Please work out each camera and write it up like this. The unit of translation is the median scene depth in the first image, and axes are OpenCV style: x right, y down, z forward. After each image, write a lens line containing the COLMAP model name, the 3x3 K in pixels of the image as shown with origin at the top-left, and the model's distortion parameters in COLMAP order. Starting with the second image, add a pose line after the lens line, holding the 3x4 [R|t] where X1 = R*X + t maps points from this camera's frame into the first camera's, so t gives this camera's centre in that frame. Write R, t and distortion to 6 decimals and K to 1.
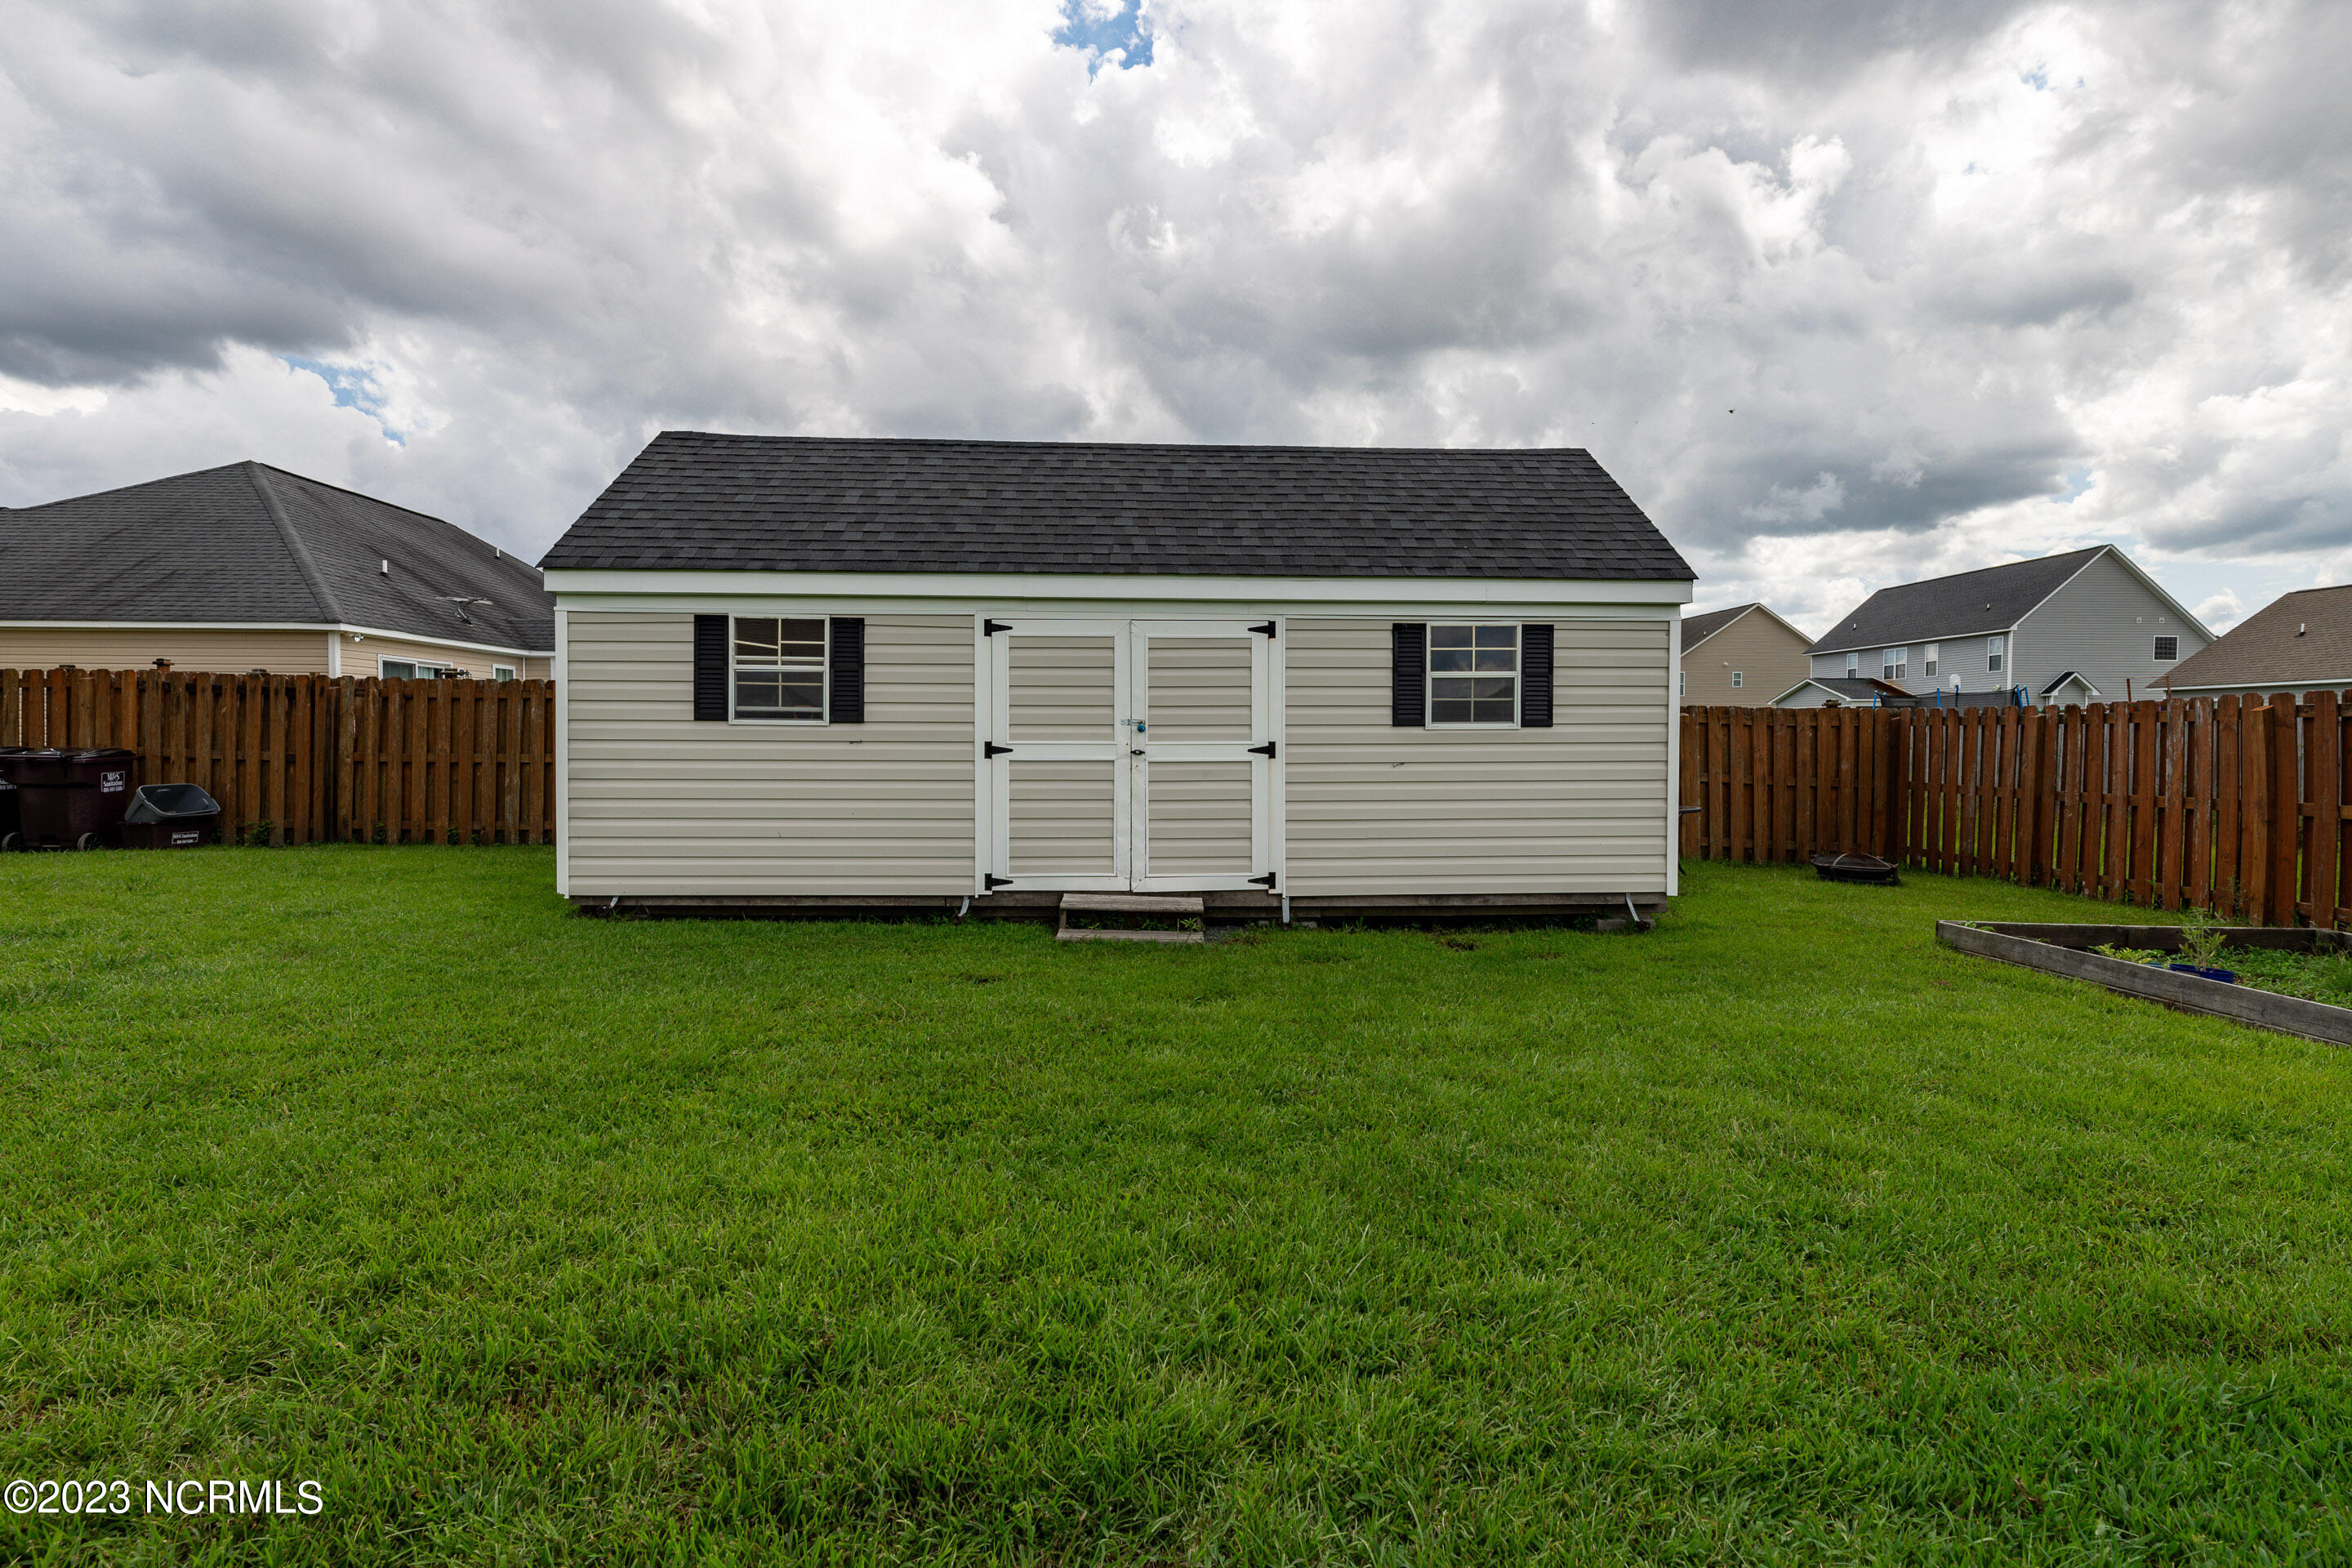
lens RADIAL K [[1073.0, 0, 1176.0], [0, 1073.0, 784.0], [0, 0, 1]] dist [-0.056138, 0.050089]
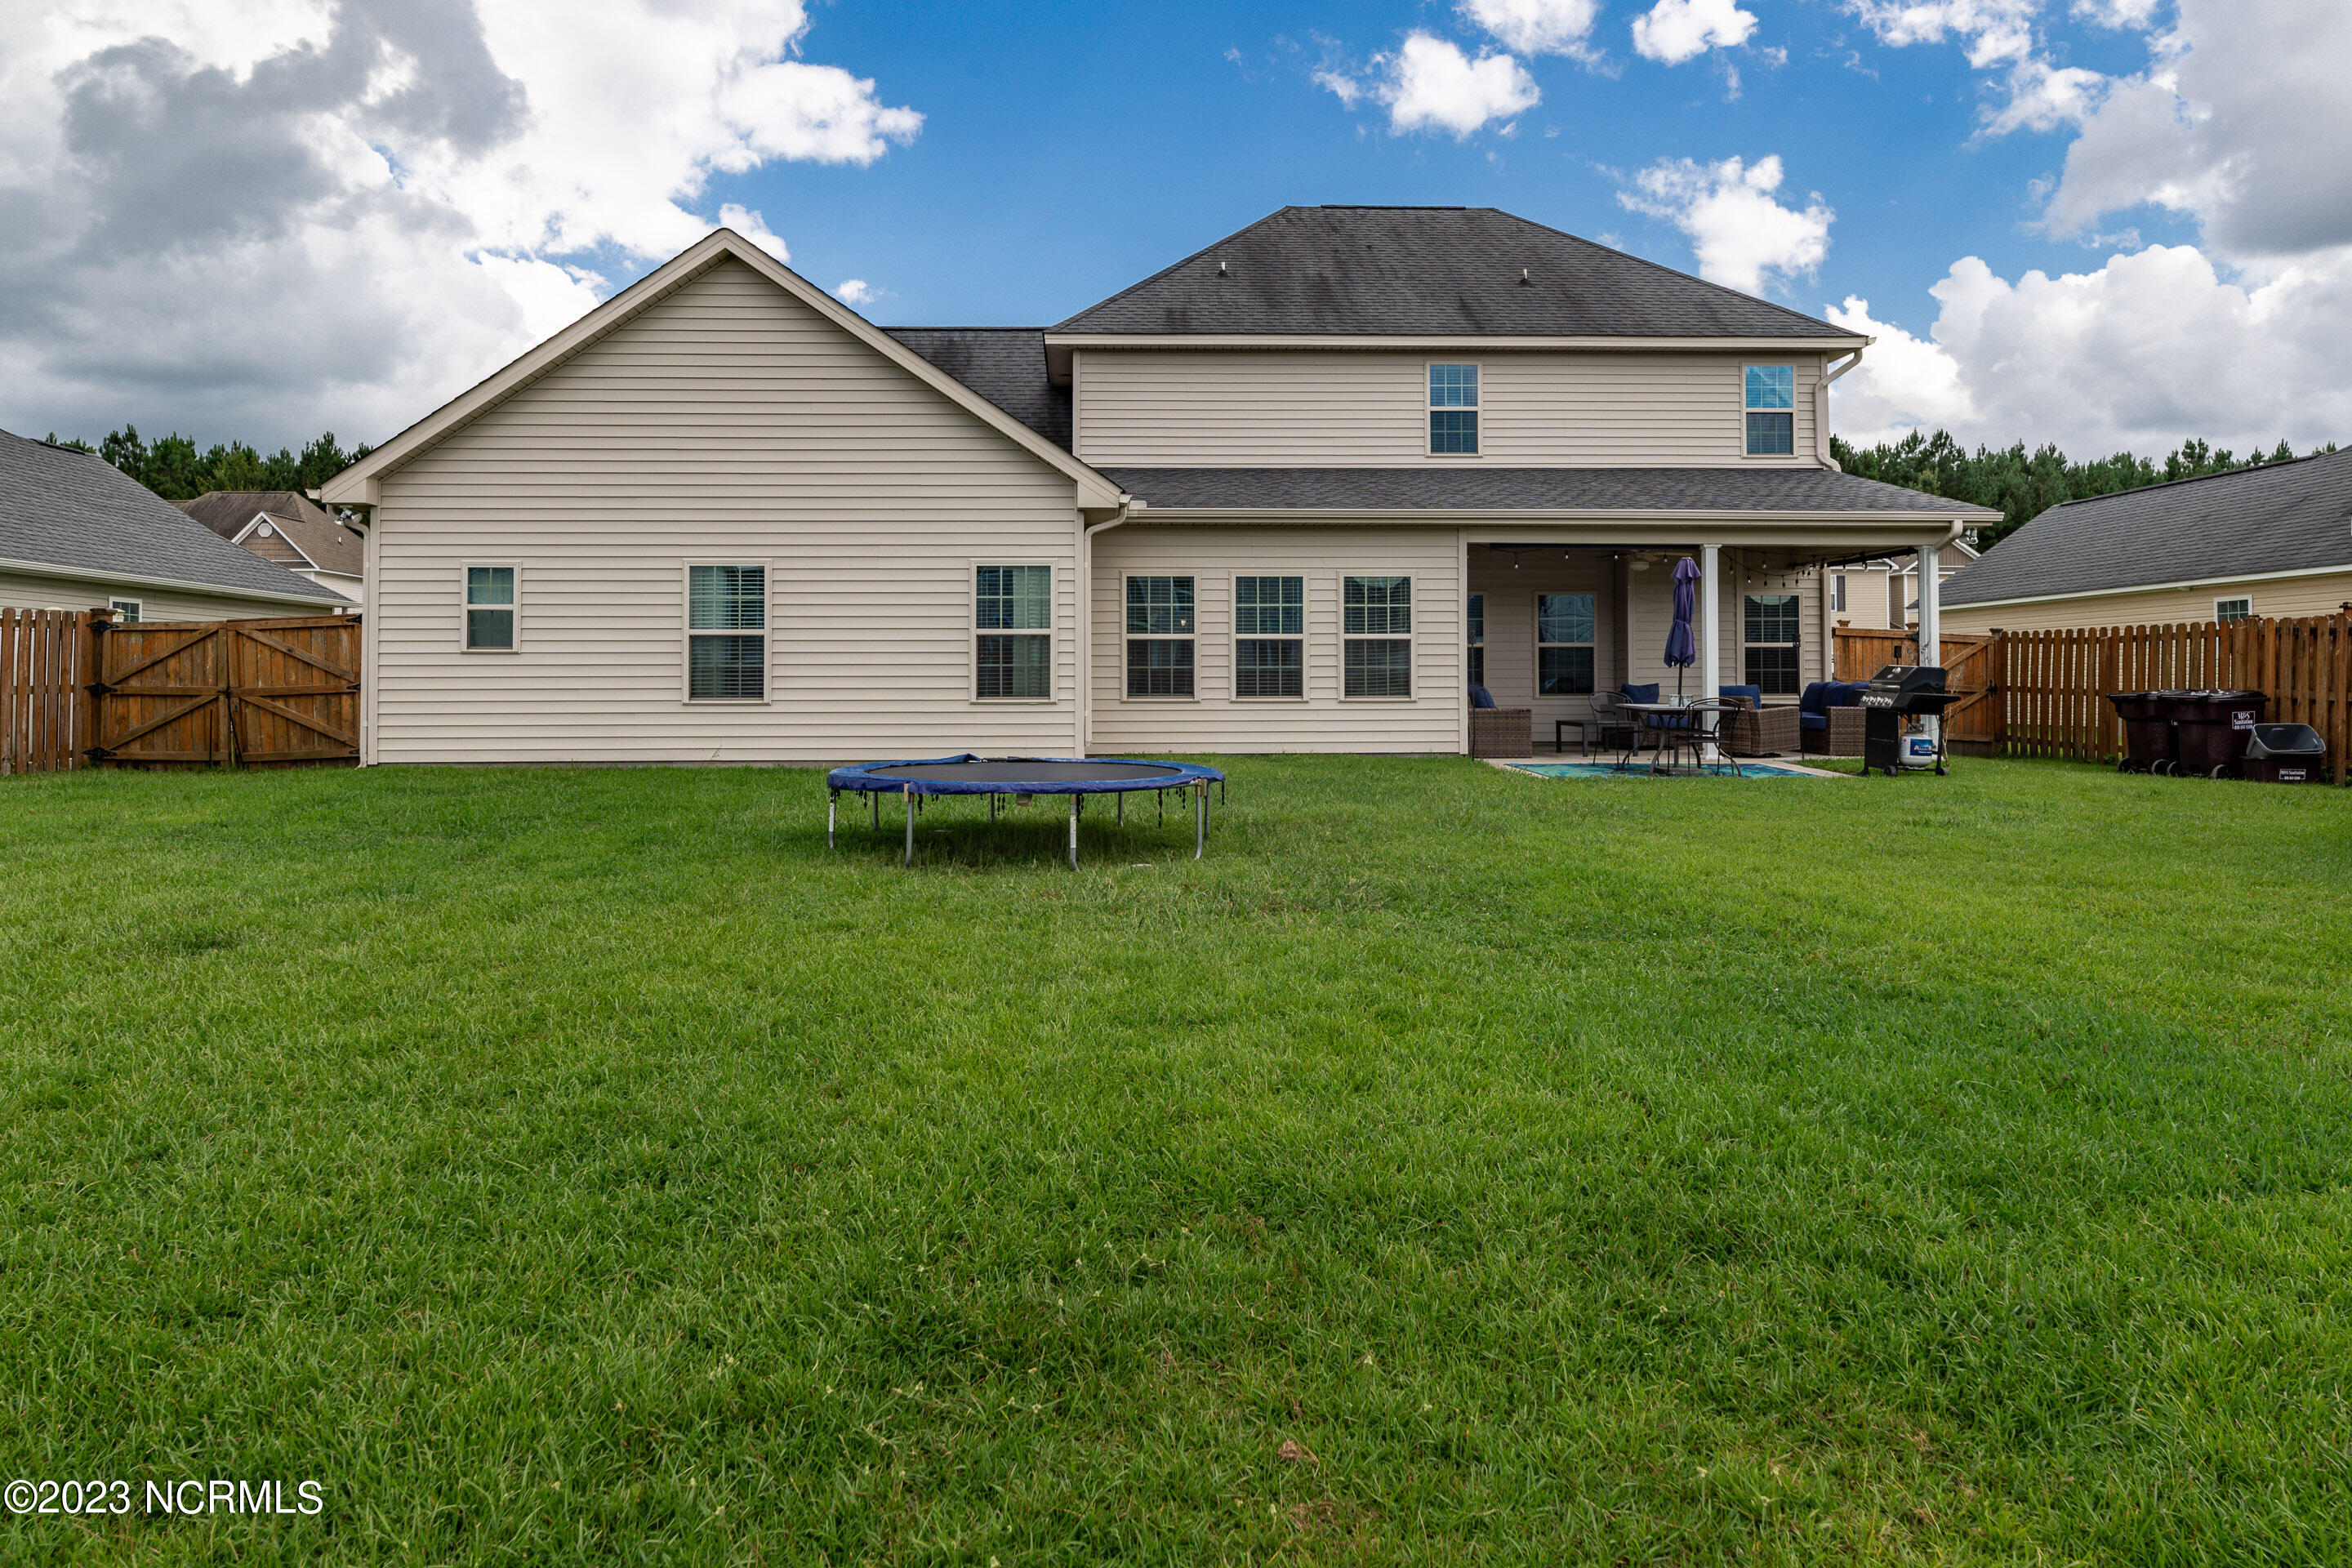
lens RADIAL K [[1700.9, 0, 1174.4], [0, 1700.9, 681.0], [0, 0, 1]] dist [-0.005479, -0.000797]
pose [[0.009407, -0.008868, -0.999916, 0.765575], [-0.040807, 0.999124, -0.009245, 0.018810], [0.999123, 0.040890, 0.009036, -0.131599]]
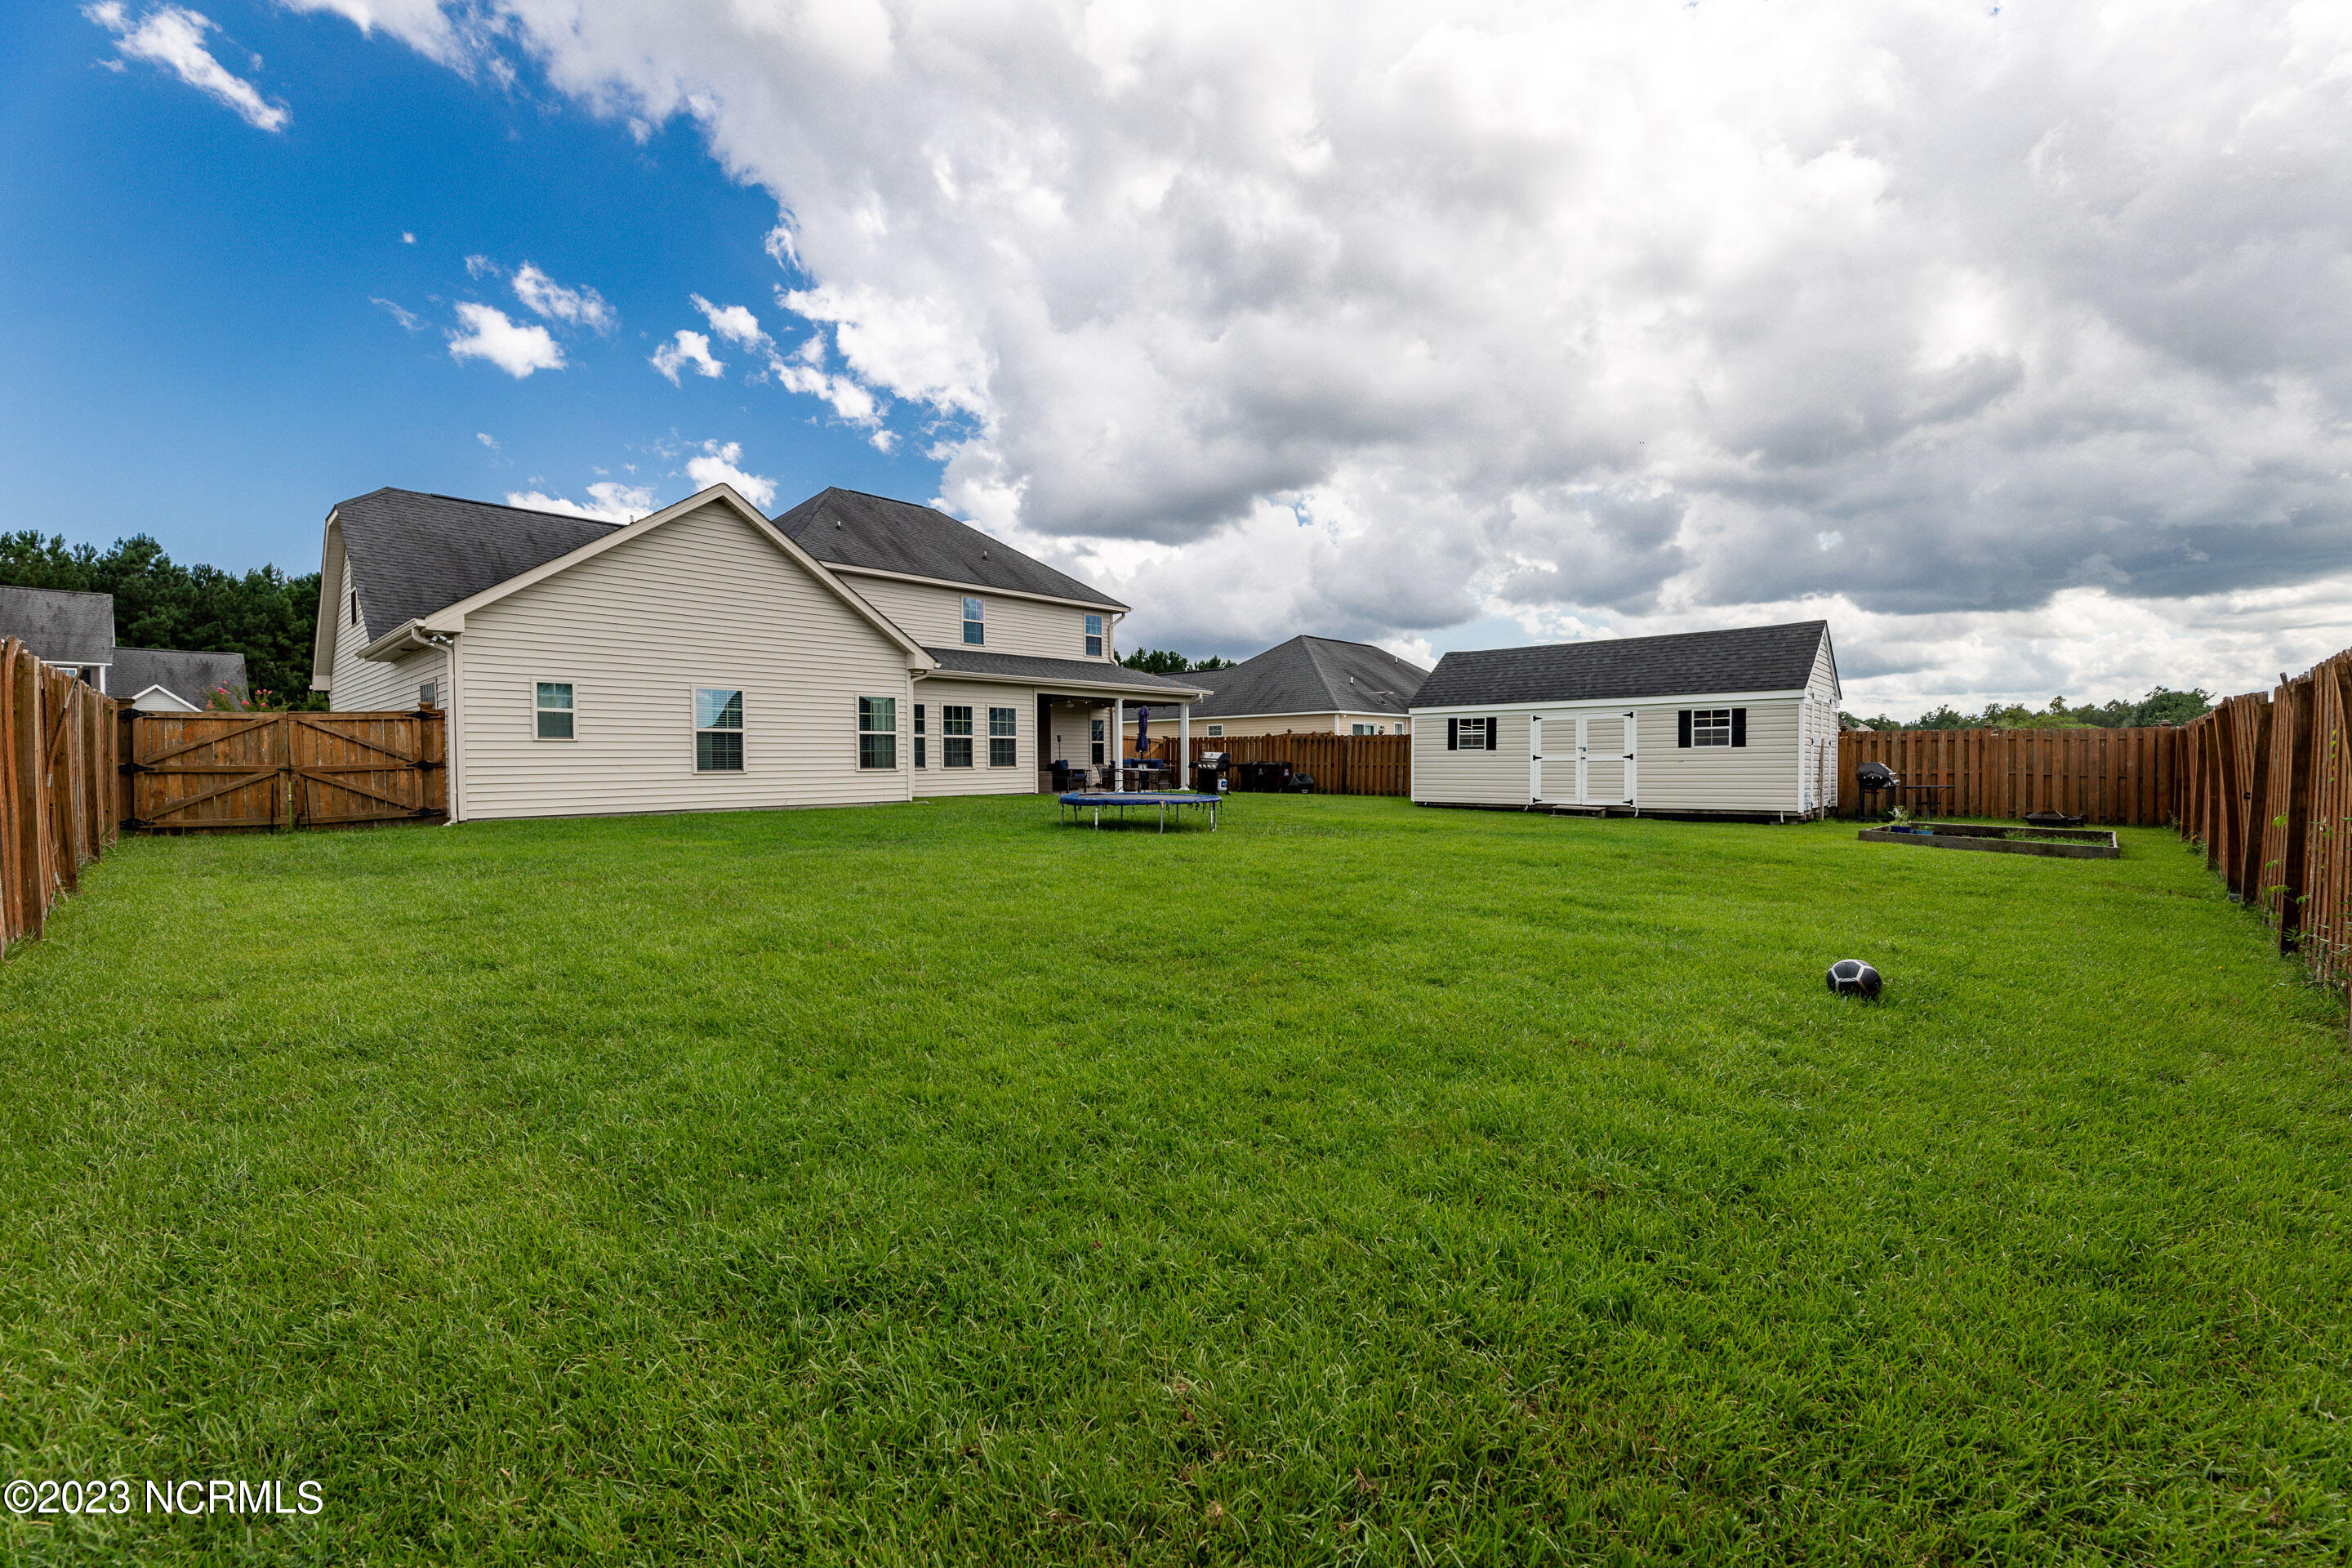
lens RADIAL K [[976.9, 0, 1176.0], [0, 976.9, 784.0], [0, 0, 1]] dist [0.032481, 0.000039]
pose [[0.700953, 0.009434, -0.713145, 0.741907], [-0.020631, 0.999762, -0.007052, 0.056611], [0.712909, 0.019656, 0.700981, -1.144291]]
